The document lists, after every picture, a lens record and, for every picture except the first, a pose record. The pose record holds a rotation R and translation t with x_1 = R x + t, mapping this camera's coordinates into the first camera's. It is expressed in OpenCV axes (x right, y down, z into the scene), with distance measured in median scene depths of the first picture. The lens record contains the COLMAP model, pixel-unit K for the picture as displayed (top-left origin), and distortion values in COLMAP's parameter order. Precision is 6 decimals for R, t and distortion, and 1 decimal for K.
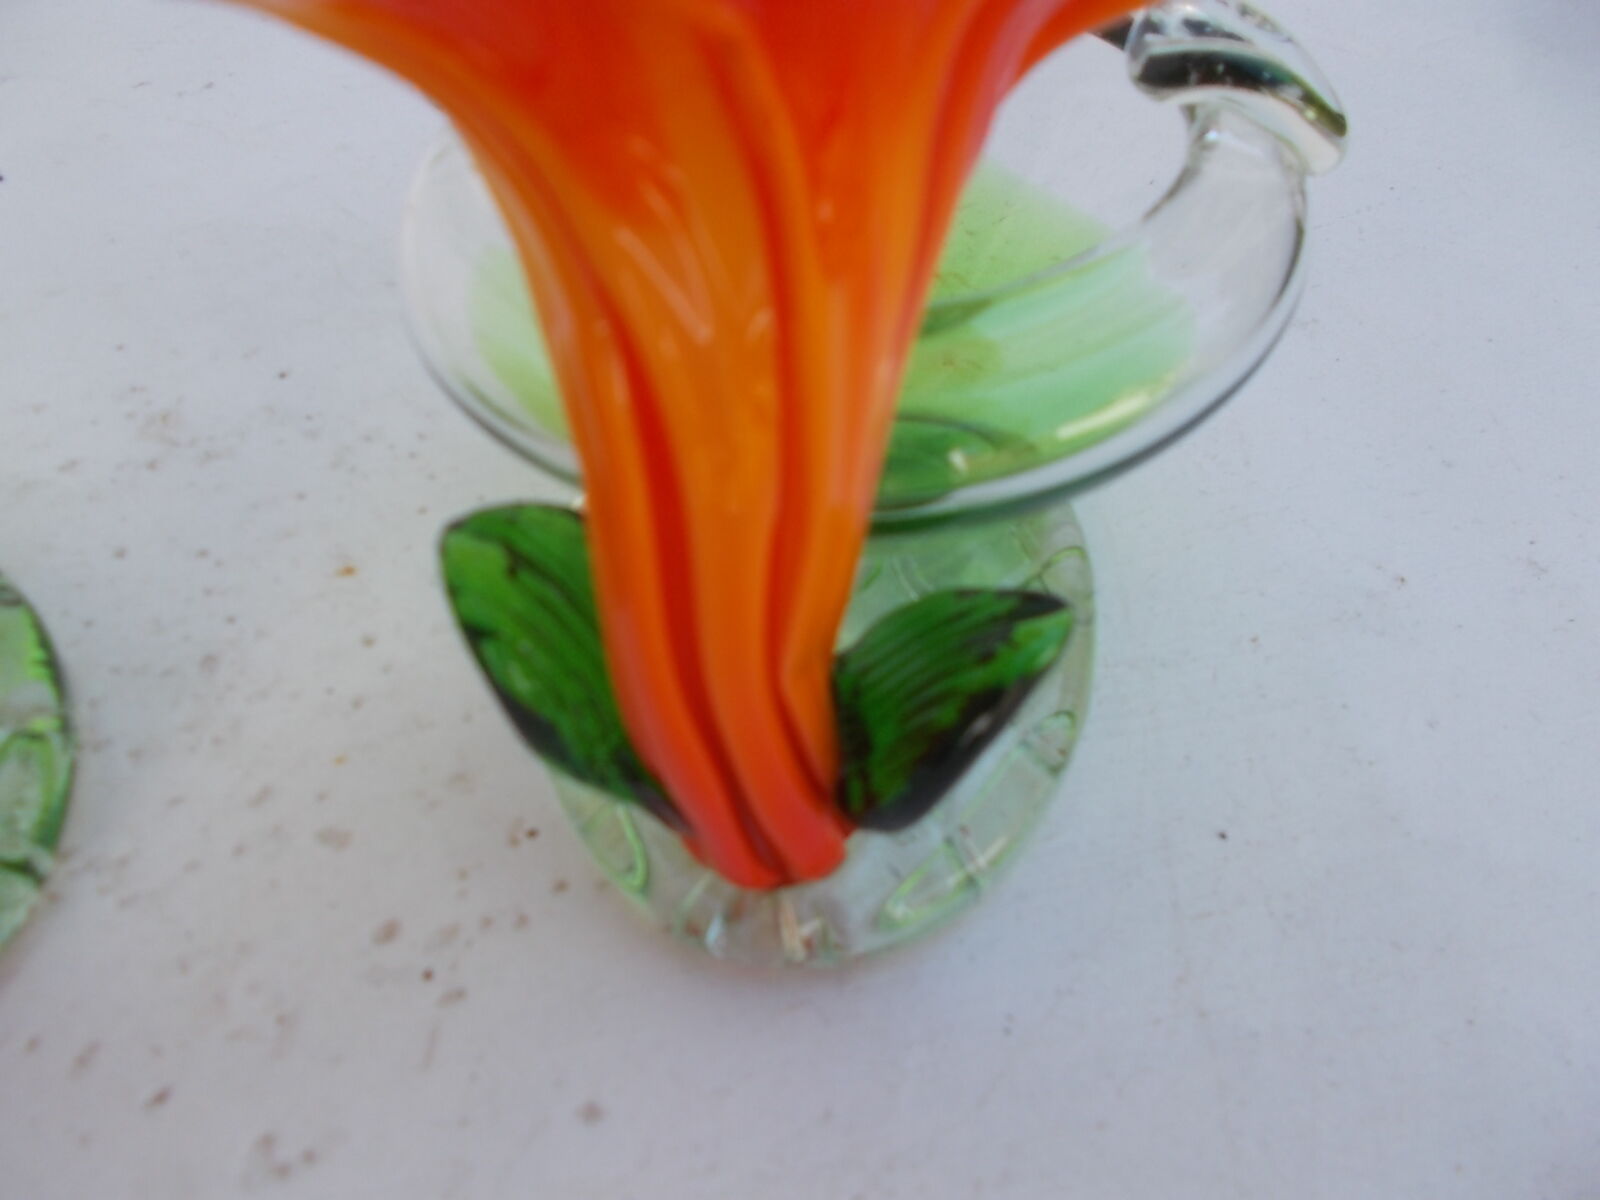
lens RADIAL K [[1212.7, 0, 800.0], [0, 1212.7, 600.0], [0, 0, 1]] dist [0.017885, 0.005878]
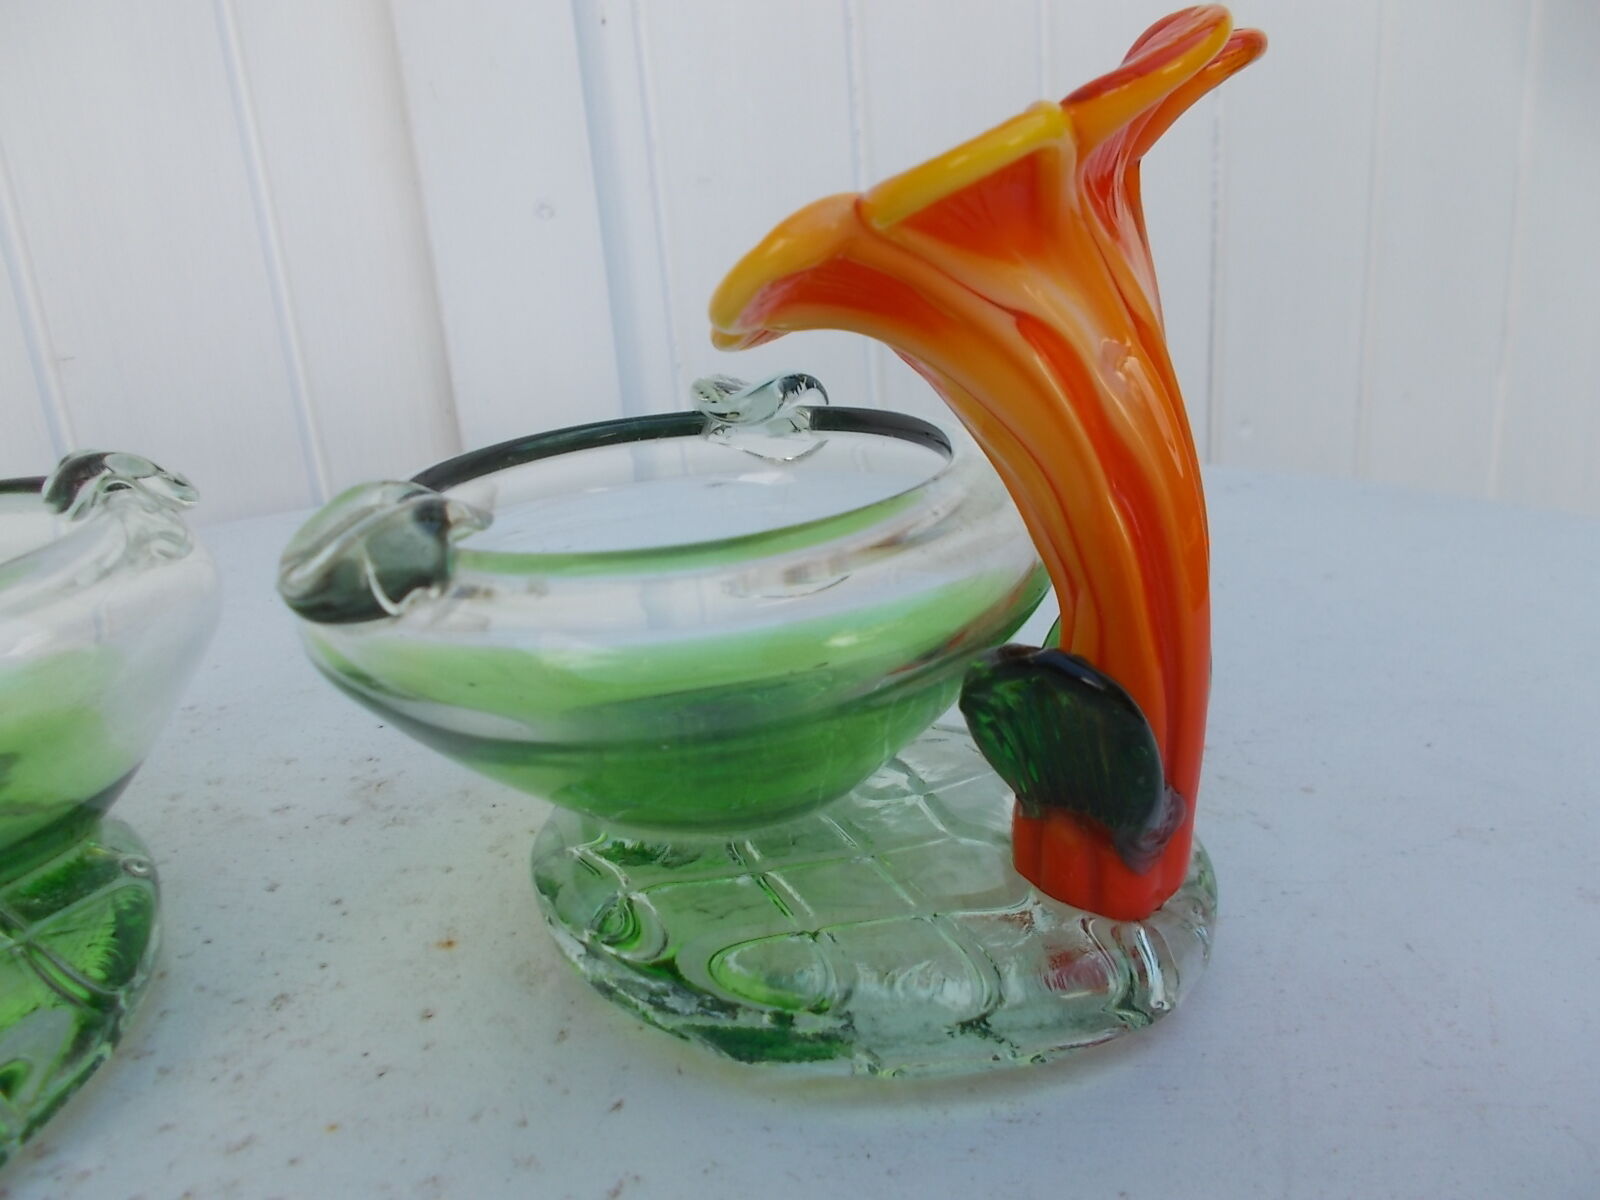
lens RADIAL K [[1212.7, 0, 800.0], [0, 1212.7, 600.0], [0, 0, 1]] dist [0.017885, 0.005878]
pose [[0.944727, 0.121099, -0.304673, 0.167045], [-0.247158, 0.873633, -0.419140, 0.080699], [0.215415, 0.471275, 0.855276, 0.115700]]
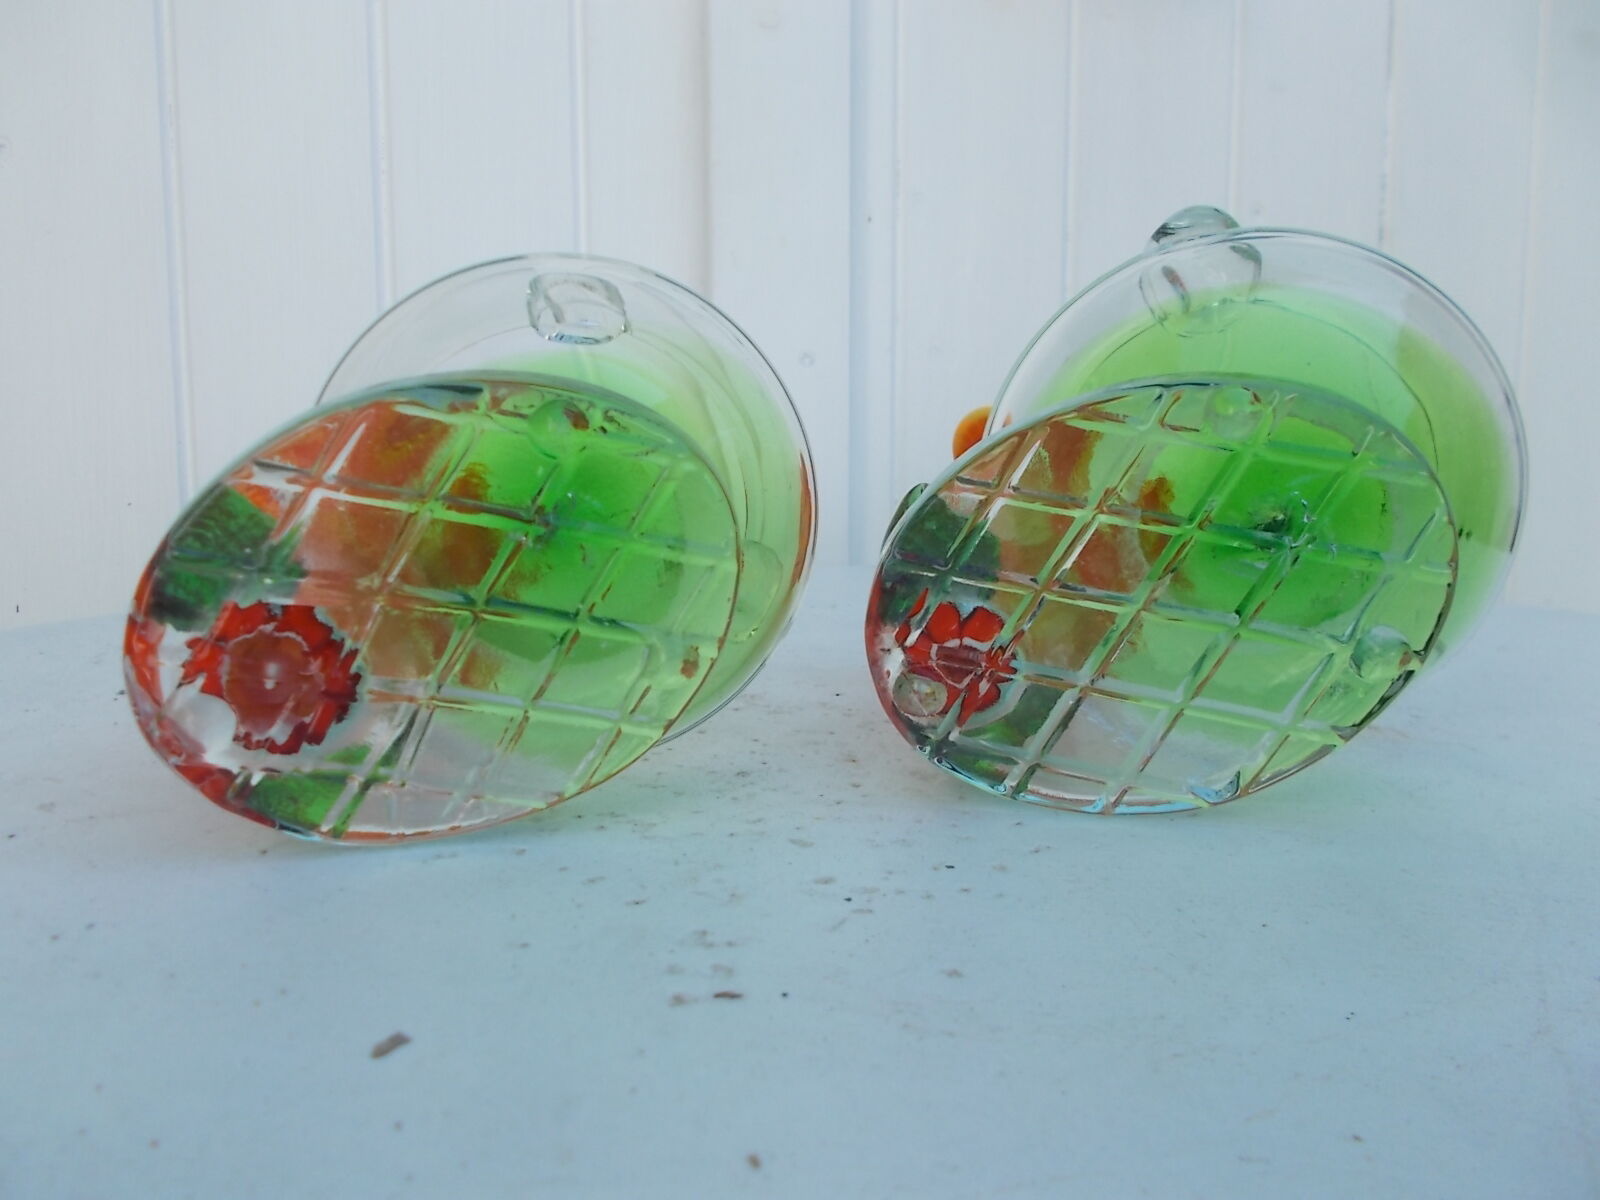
lens RADIAL K [[1225.9, 0, 800.0], [0, 1225.9, 600.0], [0, 0, 1]] dist [-0.007379, 0.015322]
pose [[0.905115, 0.147780, -0.398657, 0.085894], [-0.365313, 0.750015, -0.551383, 0.653145], [0.217515, 0.644700, 0.732836, -0.103388]]
